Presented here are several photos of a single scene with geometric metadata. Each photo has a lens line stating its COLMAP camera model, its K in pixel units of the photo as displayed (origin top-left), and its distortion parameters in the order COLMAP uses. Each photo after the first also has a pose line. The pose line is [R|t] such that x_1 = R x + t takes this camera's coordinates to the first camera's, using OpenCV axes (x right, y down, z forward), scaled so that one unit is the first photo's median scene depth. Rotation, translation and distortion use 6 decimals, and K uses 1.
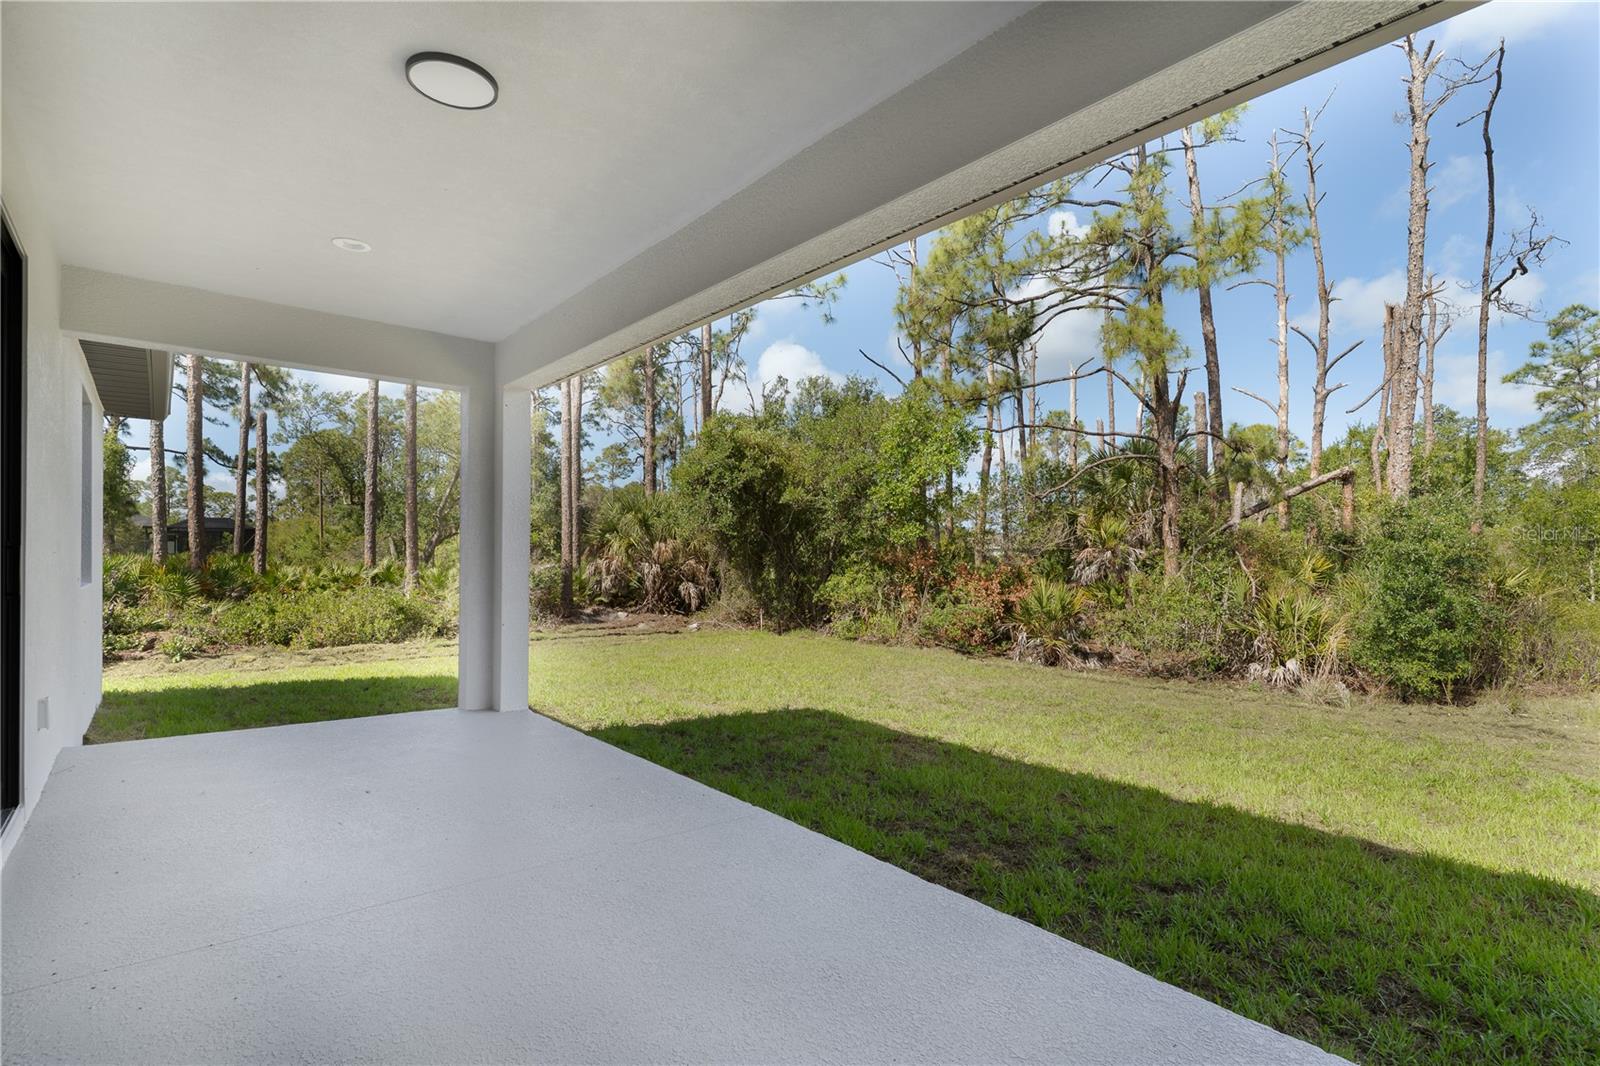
lens RADIAL K [[763.8, 0, 796.1], [0, 763.8, 553.1], [0, 0, 1]] dist [-0.000941, 0.000046]
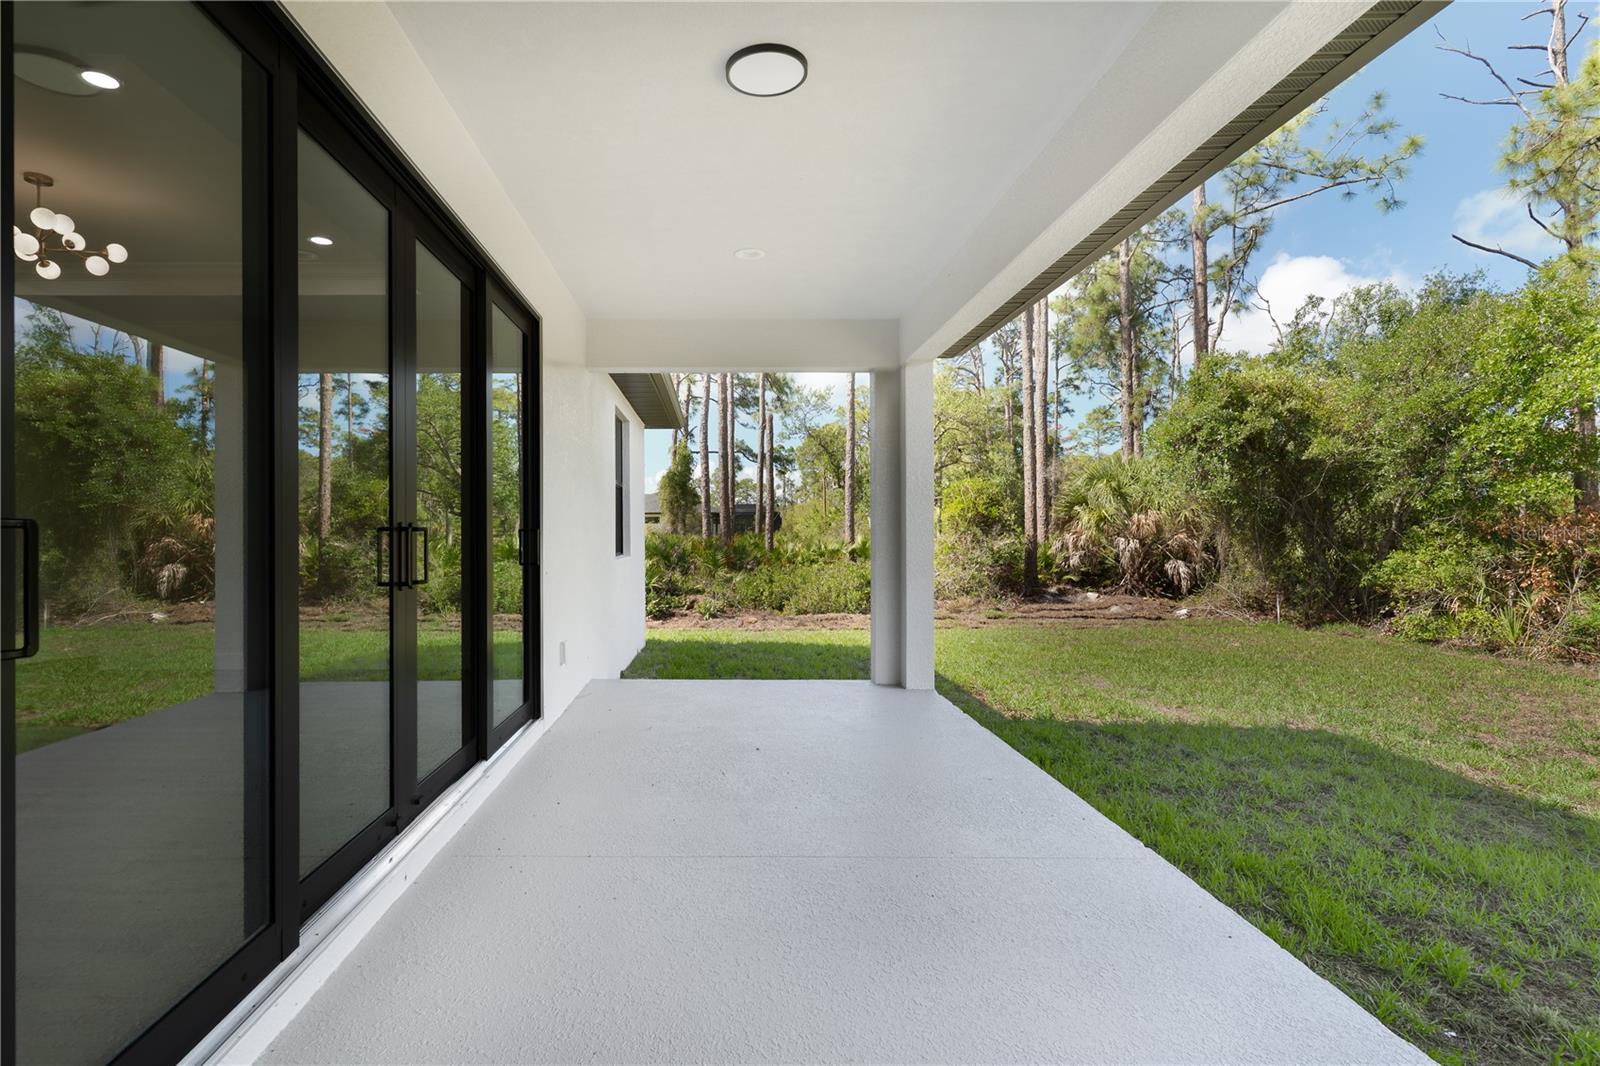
lens RADIAL K [[771.6, 0, 818.6], [0, 771.6, 529.2], [0, 0, 1]] dist [0.001840, 0.000369]
pose [[0.778599, -0.015784, -0.627324, 0.093272], [0.016018, 0.999858, -0.005276, 0.002185], [0.627318, -0.005941, 0.778741, 0.088609]]
